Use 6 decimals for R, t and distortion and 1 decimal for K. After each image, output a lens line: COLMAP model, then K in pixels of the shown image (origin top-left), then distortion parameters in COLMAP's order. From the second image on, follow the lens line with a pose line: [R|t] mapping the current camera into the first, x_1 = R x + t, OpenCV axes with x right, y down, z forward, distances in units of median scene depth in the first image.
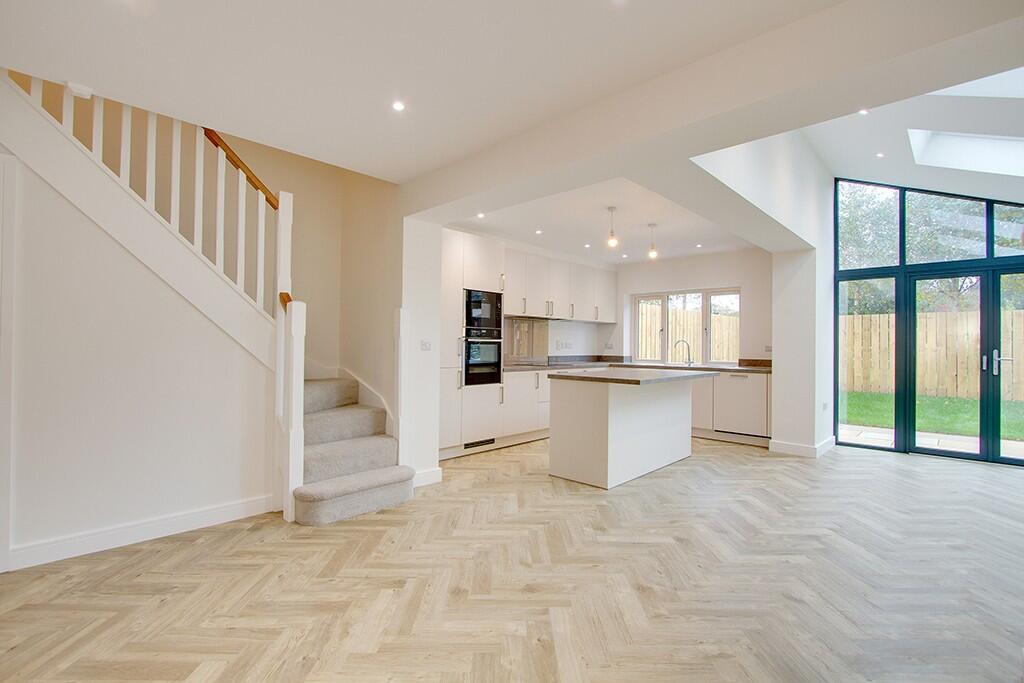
lens RADIAL K [[471.1, 0, 508.7], [0, 471.1, 340.0], [0, 0, 1]] dist [-0.011320, -0.000120]
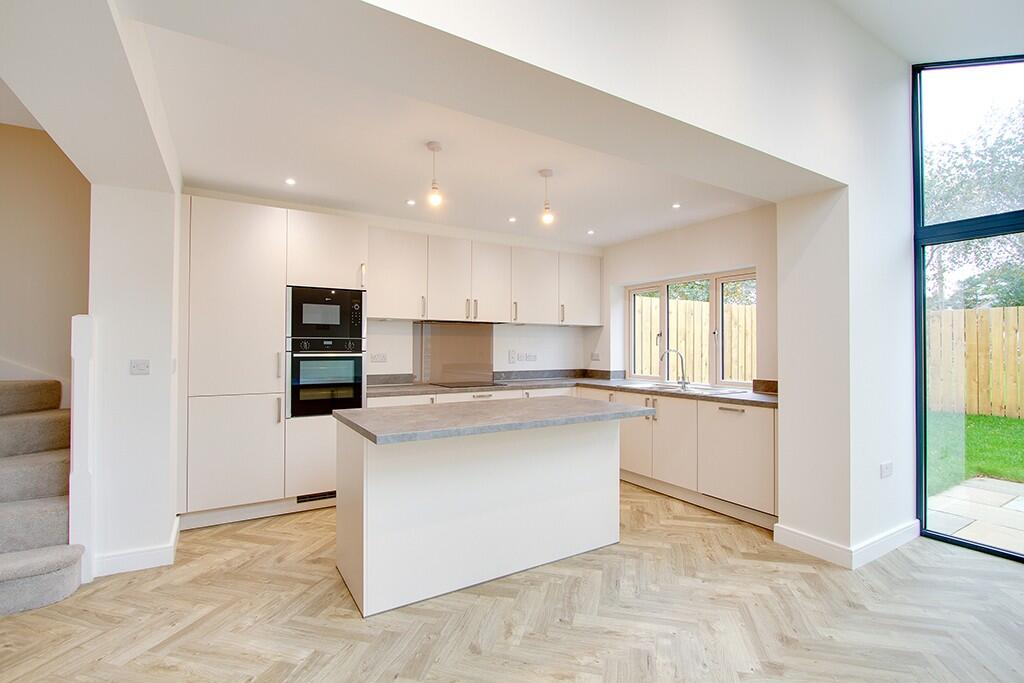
lens RADIAL K [[471.1, 0, 508.7], [0, 471.1, 340.0], [0, 0, 1]] dist [-0.011320, -0.000120]
pose [[0.966688, -0.012663, -0.255643, 0.394788], [0.010723, 0.999902, -0.008980, -0.012723], [0.255732, 0.005940, 0.966730, 0.357008]]
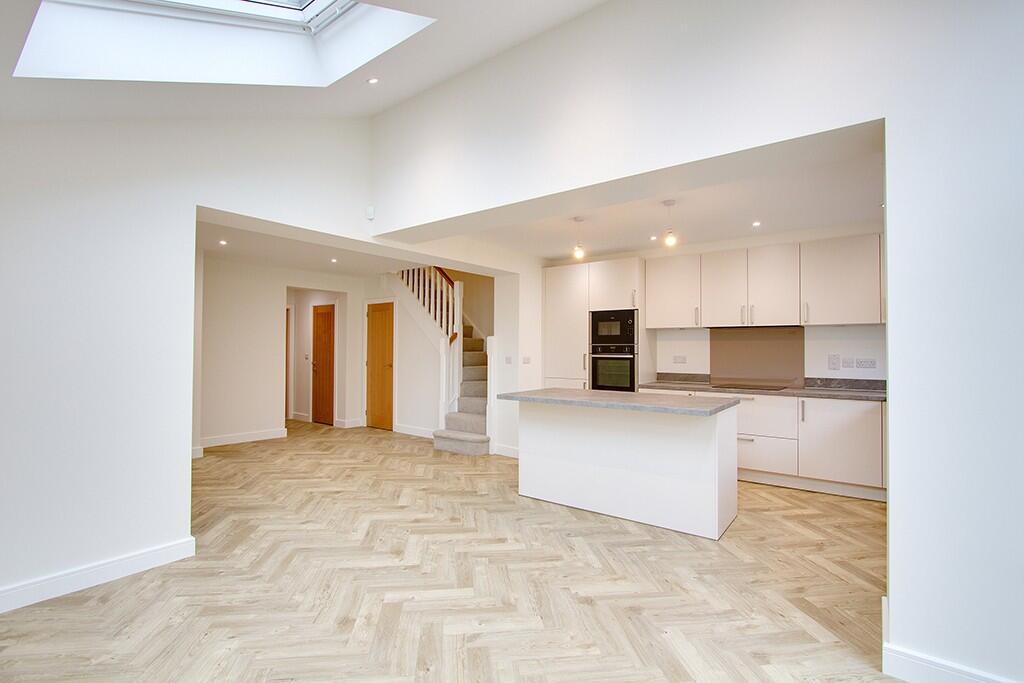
lens RADIAL K [[471.1, 0, 508.7], [0, 471.1, 340.0], [0, 0, 1]] dist [-0.011320, -0.000120]
pose [[0.110098, -0.030978, -0.993438, 0.956647], [0.006477, 0.999515, -0.030450, -0.004922], [0.993900, -0.003082, 0.110245, 0.631097]]
